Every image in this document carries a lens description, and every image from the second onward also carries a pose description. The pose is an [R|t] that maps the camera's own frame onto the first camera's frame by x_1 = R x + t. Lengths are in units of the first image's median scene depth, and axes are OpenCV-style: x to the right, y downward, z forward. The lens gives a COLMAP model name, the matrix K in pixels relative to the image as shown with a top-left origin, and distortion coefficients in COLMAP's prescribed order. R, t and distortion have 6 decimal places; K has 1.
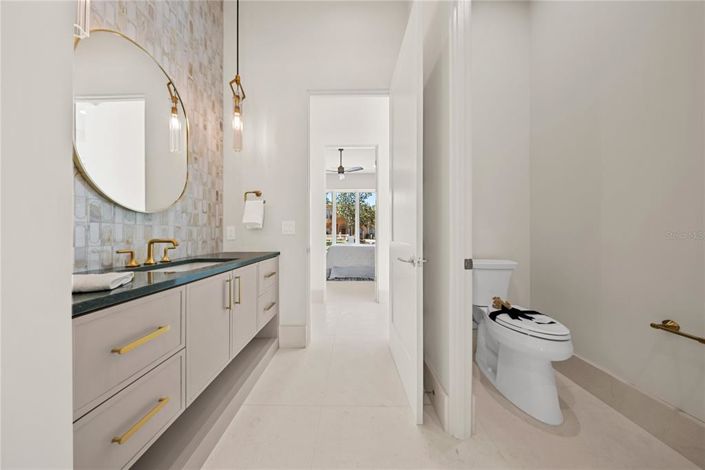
lens RADIAL K [[209.3, 0, 351.7], [0, 209.3, 233.0], [0, 0, 1]] dist [-0.000370, -0.000020]
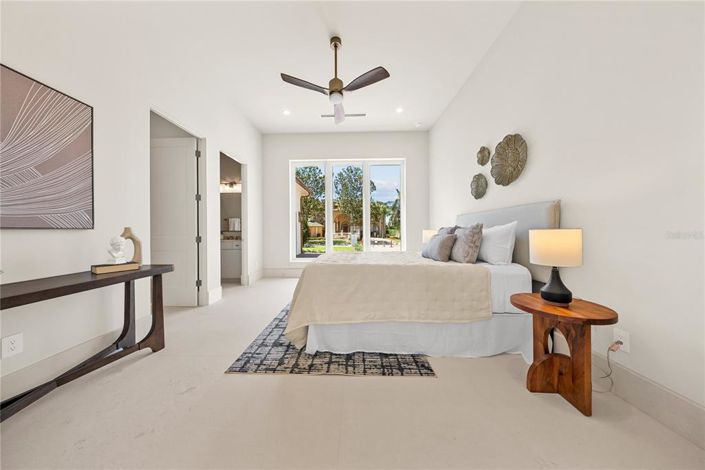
lens RADIAL K [[209.3, 0, 351.7], [0, 209.3, 233.0], [0, 0, 1]] dist [-0.000370, -0.000020]
pose [[0.999915, -0.006079, -0.011508, -0.053381], [0.006176, 0.999945, 0.008430, 0.017628], [0.011456, -0.008500, 0.999898, 1.794111]]
